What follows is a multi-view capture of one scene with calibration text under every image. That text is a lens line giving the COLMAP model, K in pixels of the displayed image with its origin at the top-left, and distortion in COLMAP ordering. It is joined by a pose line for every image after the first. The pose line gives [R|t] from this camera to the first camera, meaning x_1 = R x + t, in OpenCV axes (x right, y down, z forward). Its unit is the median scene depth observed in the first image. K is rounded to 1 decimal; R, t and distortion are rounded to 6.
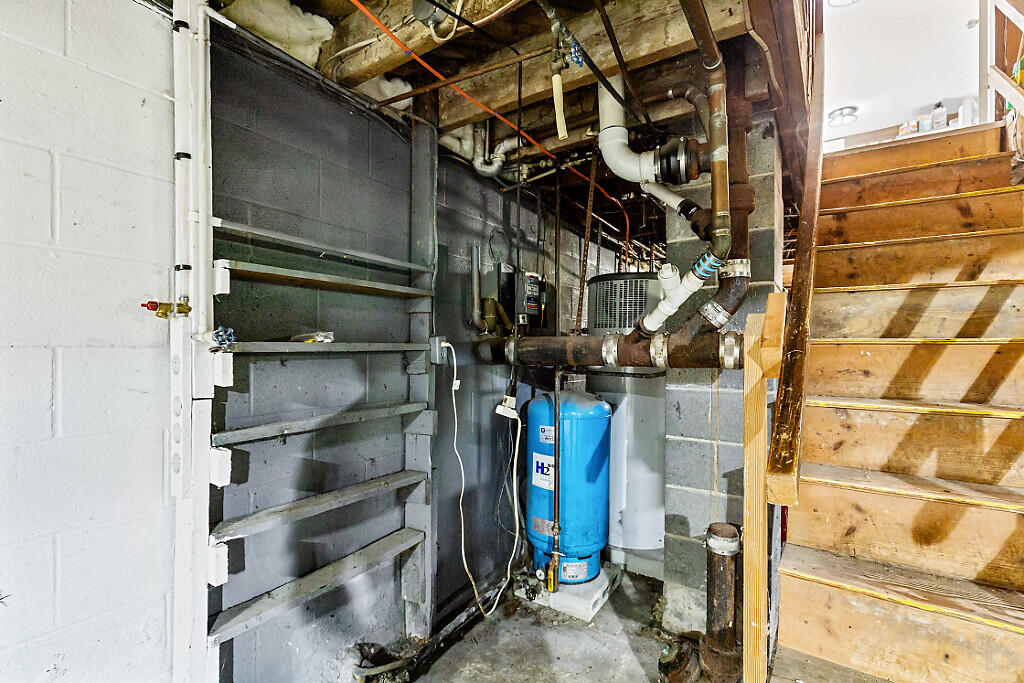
lens RADIAL K [[461.2, 0, 511.0], [0, 461.2, 346.4], [0, 0, 1]] dist [-0.002519, -0.000225]
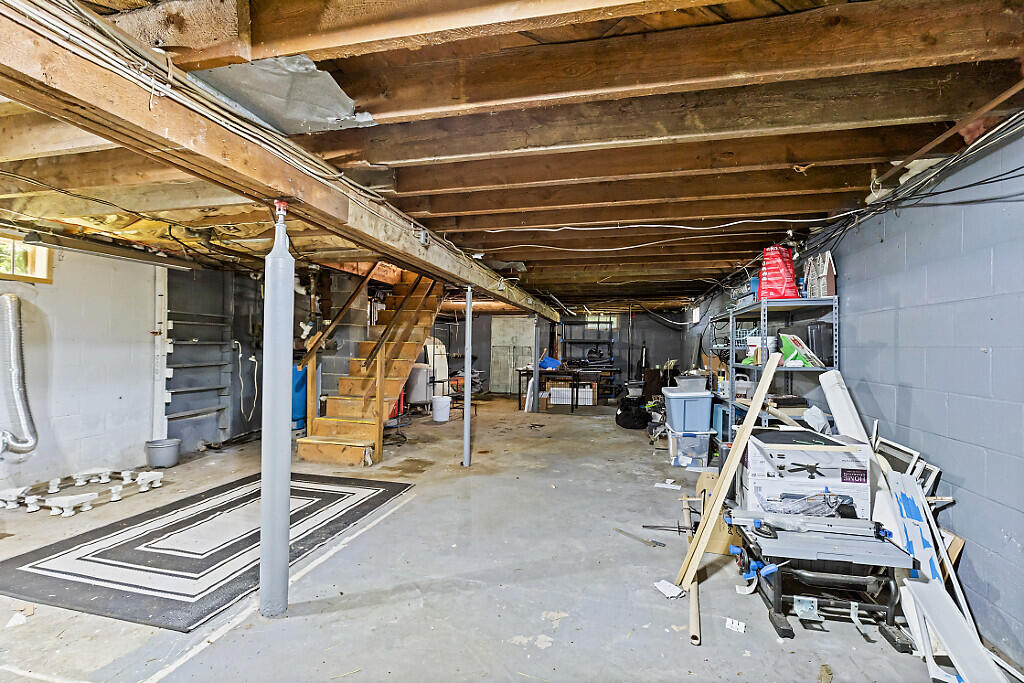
lens RADIAL K [[461.2, 0, 509.5], [0, 461.2, 346.0], [0, 0, 1]] dist [-0.002519, -0.000225]
pose [[0.935591, 0.004874, 0.353053, 0.478550], [-0.006110, 0.999978, 0.002385, 0.003243], [-0.353034, -0.004389, 0.935600, -2.522304]]
